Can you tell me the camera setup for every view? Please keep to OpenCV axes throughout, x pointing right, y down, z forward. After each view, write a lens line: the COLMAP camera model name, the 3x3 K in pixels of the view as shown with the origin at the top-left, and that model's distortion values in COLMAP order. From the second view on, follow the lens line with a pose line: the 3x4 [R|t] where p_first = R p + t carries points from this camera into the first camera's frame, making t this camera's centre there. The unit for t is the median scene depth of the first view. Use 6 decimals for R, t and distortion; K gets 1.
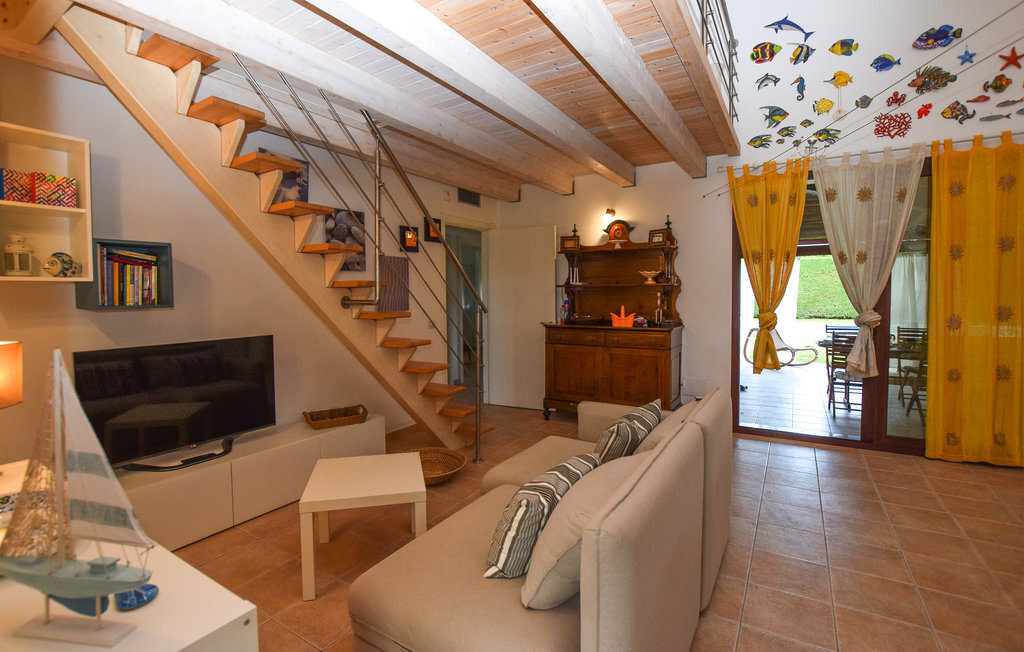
lens RADIAL K [[459.6, 0, 510.7], [0, 459.6, 304.7], [0, 0, 1]] dist [-0.001707, -0.000188]
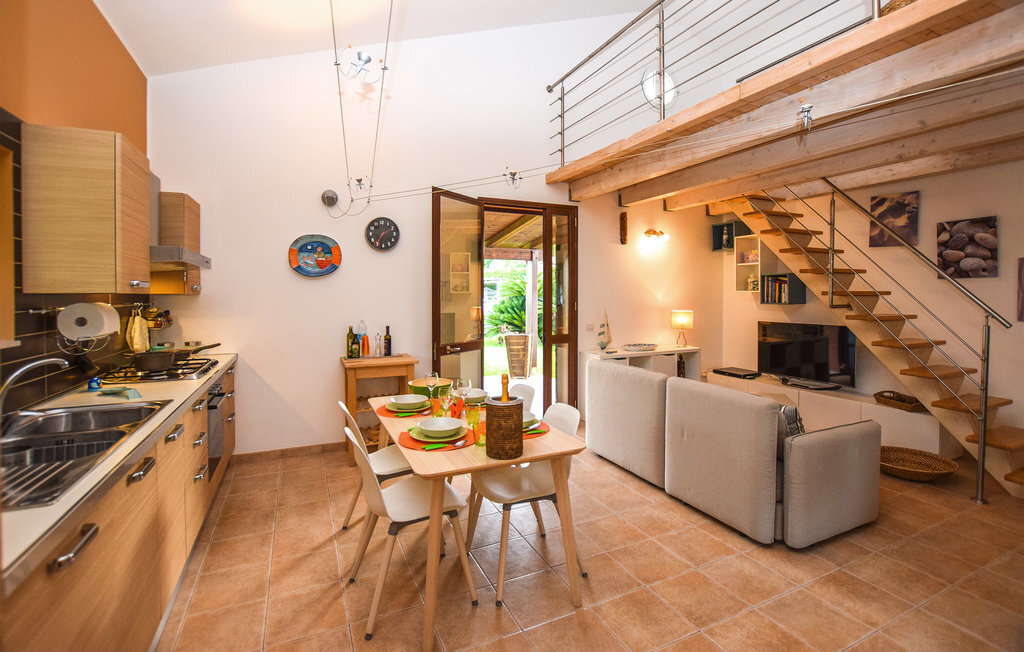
lens RADIAL K [[459.6, 0, 510.7], [0, 459.6, 304.7], [0, 0, 1]] dist [-0.001707, -0.000188]
pose [[-0.554660, 0.020121, -0.831834, 1.180331], [-0.030587, 0.998539, 0.044549, -0.032194], [0.831515, 0.050153, -0.553234, 0.802668]]
